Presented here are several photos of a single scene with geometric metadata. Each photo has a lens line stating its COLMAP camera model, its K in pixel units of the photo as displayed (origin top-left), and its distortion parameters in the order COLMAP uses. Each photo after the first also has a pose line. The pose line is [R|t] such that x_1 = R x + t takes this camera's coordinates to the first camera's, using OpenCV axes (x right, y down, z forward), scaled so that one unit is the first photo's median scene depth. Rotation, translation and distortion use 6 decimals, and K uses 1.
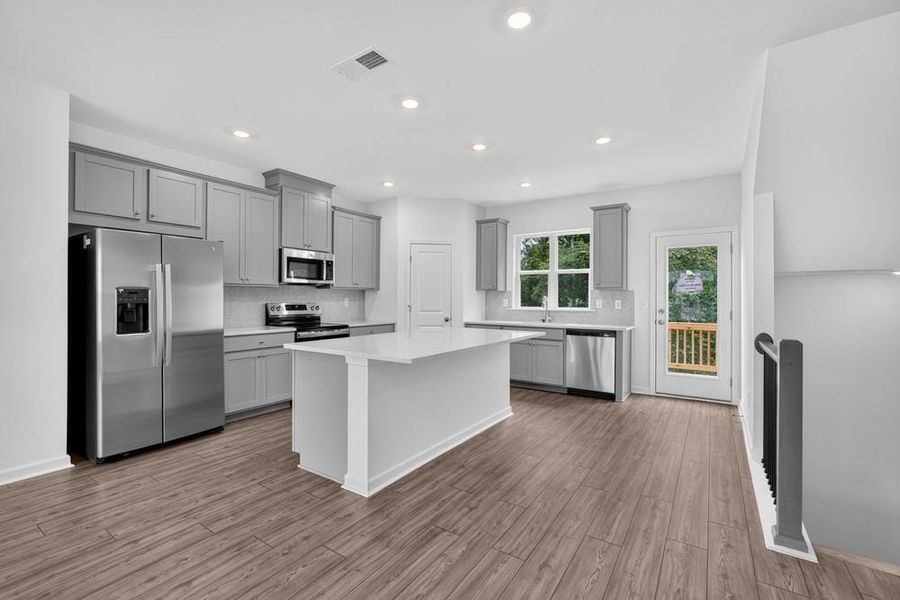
lens RADIAL K [[403.8, 0, 447.2], [0, 403.8, 302.5], [0, 0, 1]] dist [-0.017259, 0.007686]
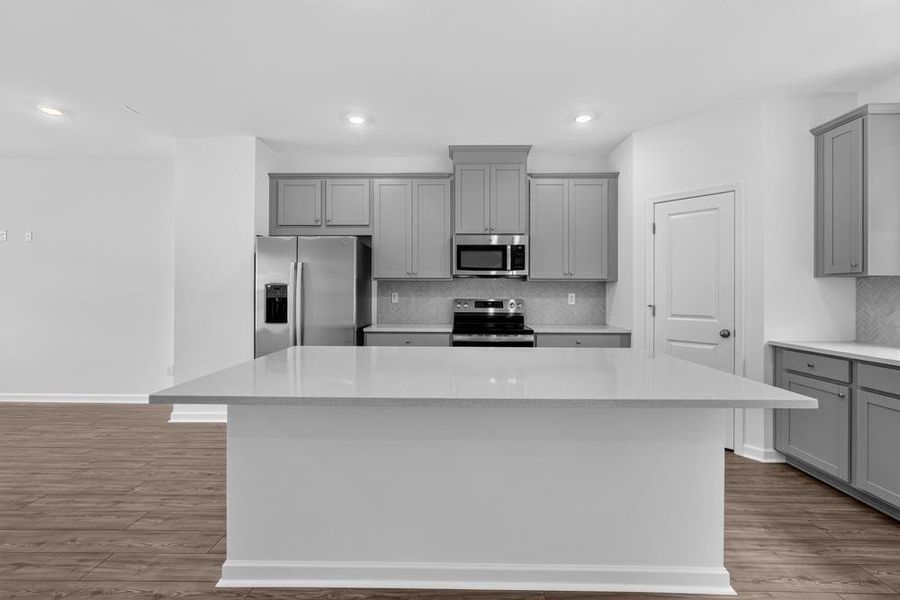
lens RADIAL K [[403.8, 0, 446.5], [0, 403.8, 288.9], [0, 0, 1]] dist [-0.017259, 0.007686]
pose [[0.538633, -0.011607, -0.842461, 0.311481], [-0.011767, 0.999704, -0.021296, -0.001488], [0.842459, 0.021384, 0.538337, 0.513635]]
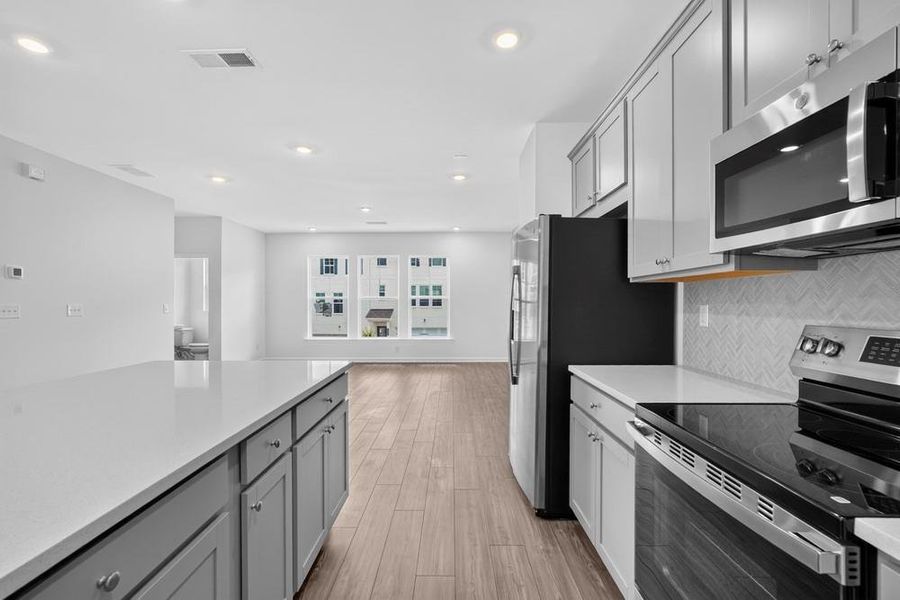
lens RADIAL K [[403.8, 0, 448.3], [0, 403.8, 305.2], [0, 0, 1]] dist [-0.017259, 0.007686]
pose [[-0.835692, -0.004596, -0.549180, -0.075206], [-0.015359, 0.999769, 0.015005, -0.013710], [0.548984, 0.020974, -0.835570, 1.126067]]
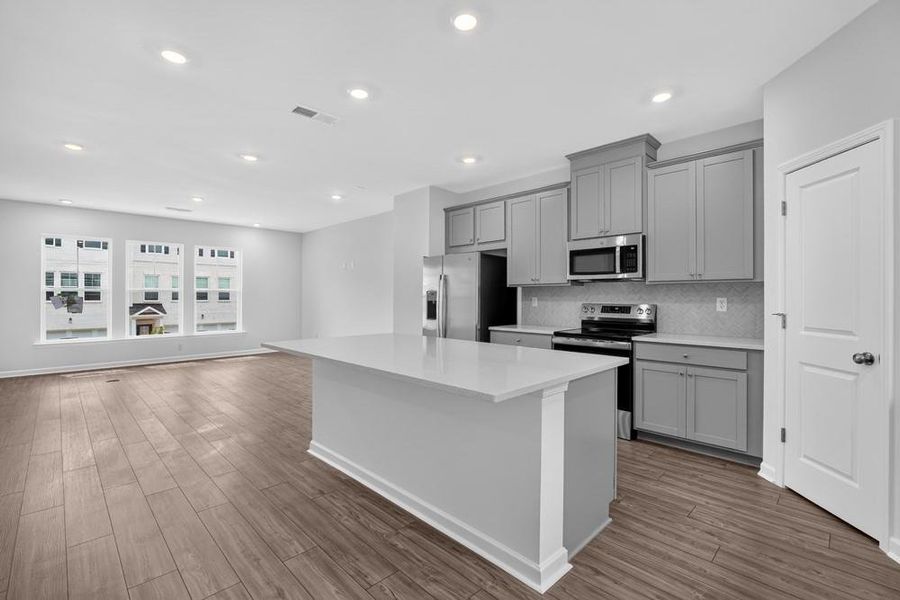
lens RADIAL K [[403.8, 0, 446.7], [0, 403.8, 293.8], [0, 0, 1]] dist [-0.017259, 0.007686]
pose [[-0.206724, -0.017224, -0.978248, 0.518561], [-0.019870, 0.999713, -0.013403, -0.002255], [0.978197, 0.016667, -0.207007, 0.910246]]
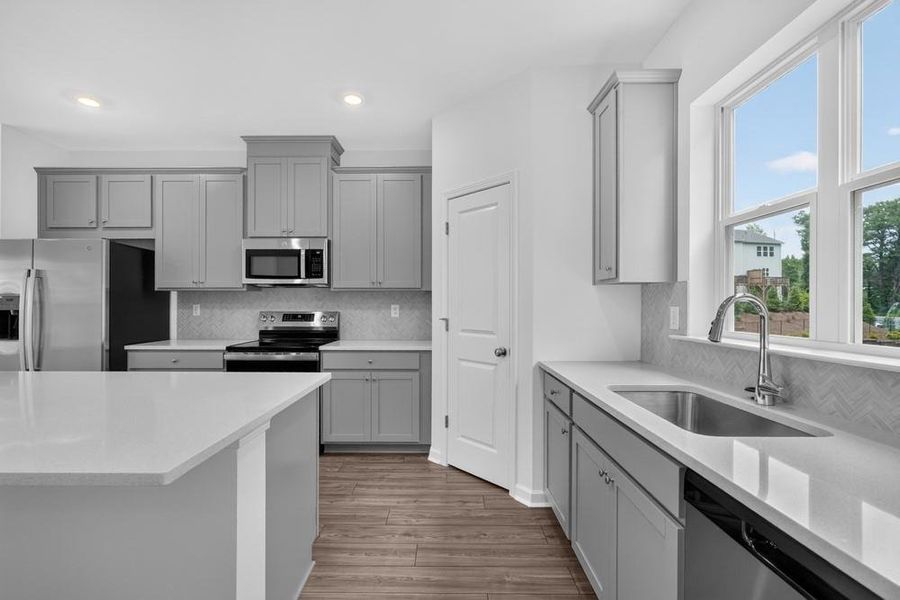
lens RADIAL K [[403.8, 0, 445.2], [0, 403.8, 304.5], [0, 0, 1]] dist [-0.017259, 0.007686]
pose [[0.552118, -0.007156, -0.833736, 0.426060], [-0.009551, 0.999843, -0.014906, -0.004092], [0.833712, 0.016193, 0.551963, 0.887462]]
